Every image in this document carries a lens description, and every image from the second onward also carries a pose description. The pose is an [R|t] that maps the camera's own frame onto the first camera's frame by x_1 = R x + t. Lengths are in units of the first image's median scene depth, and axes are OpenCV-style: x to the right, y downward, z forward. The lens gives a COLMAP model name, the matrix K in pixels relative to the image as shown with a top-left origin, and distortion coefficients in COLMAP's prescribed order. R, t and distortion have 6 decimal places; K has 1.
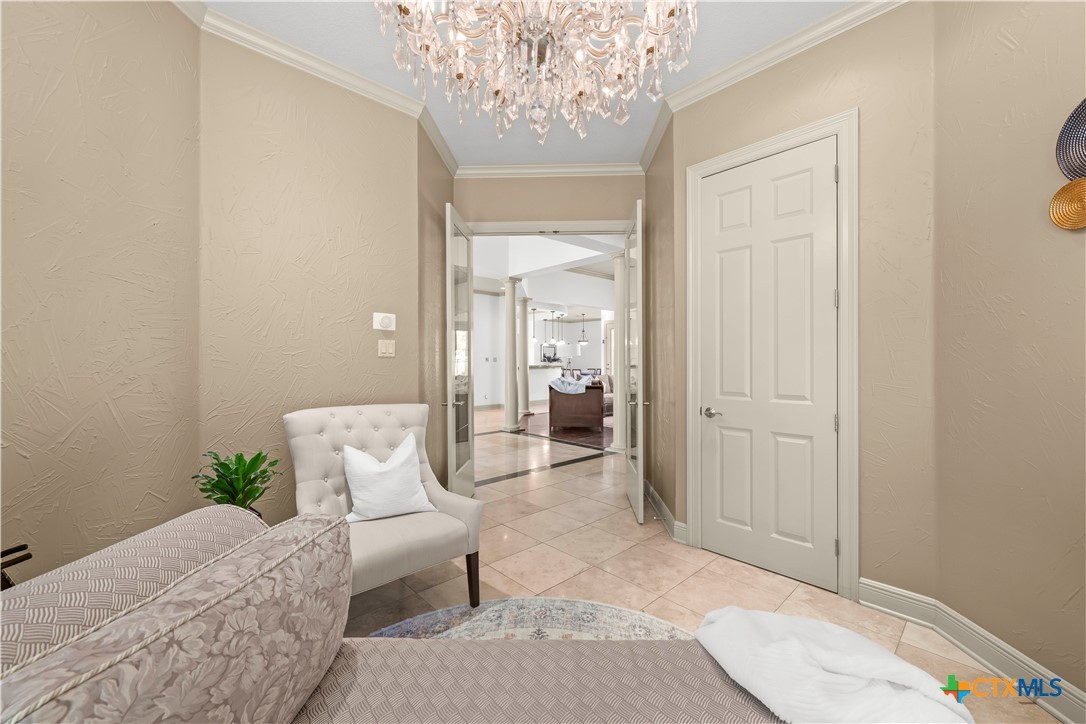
lens RADIAL K [[426.2, 0, 548.4], [0, 426.2, 362.9], [0, 0, 1]] dist [0.000165, 0.000109]
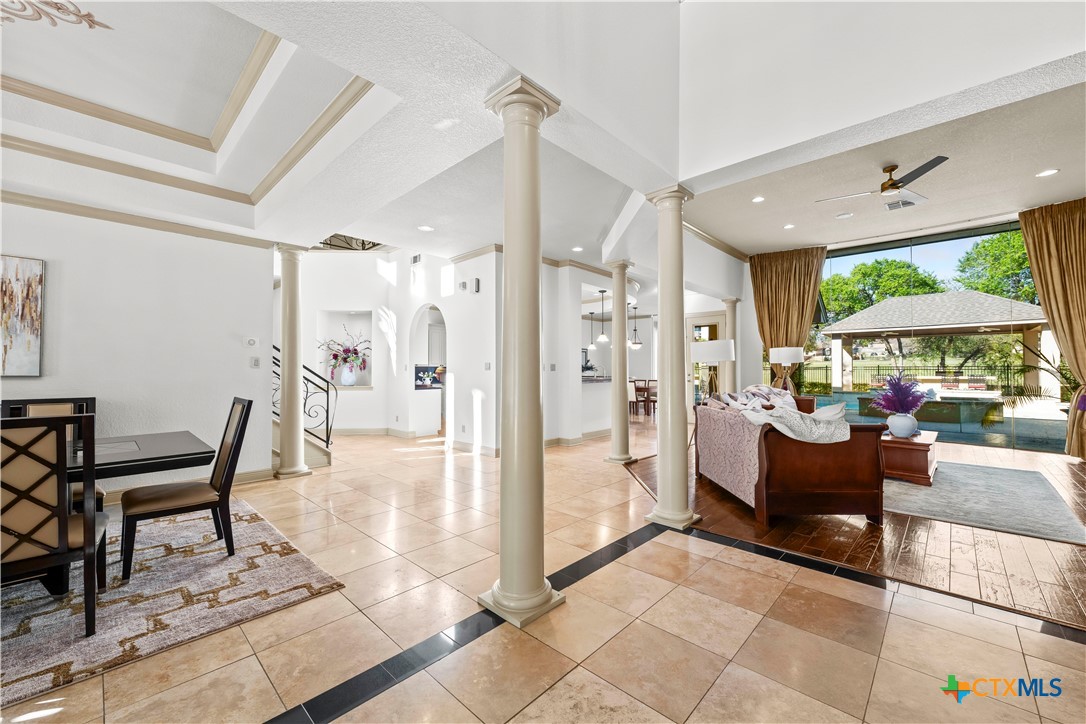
lens RADIAL K [[426.2, 0, 548.4], [0, 426.2, 362.9], [0, 0, 1]] dist [0.000165, 0.000109]
pose [[0.997901, 0.003040, 0.064694, -0.120541], [-0.001758, 0.999801, -0.019870, -0.001470], [-0.064741, 0.019714, 0.997707, 0.261653]]
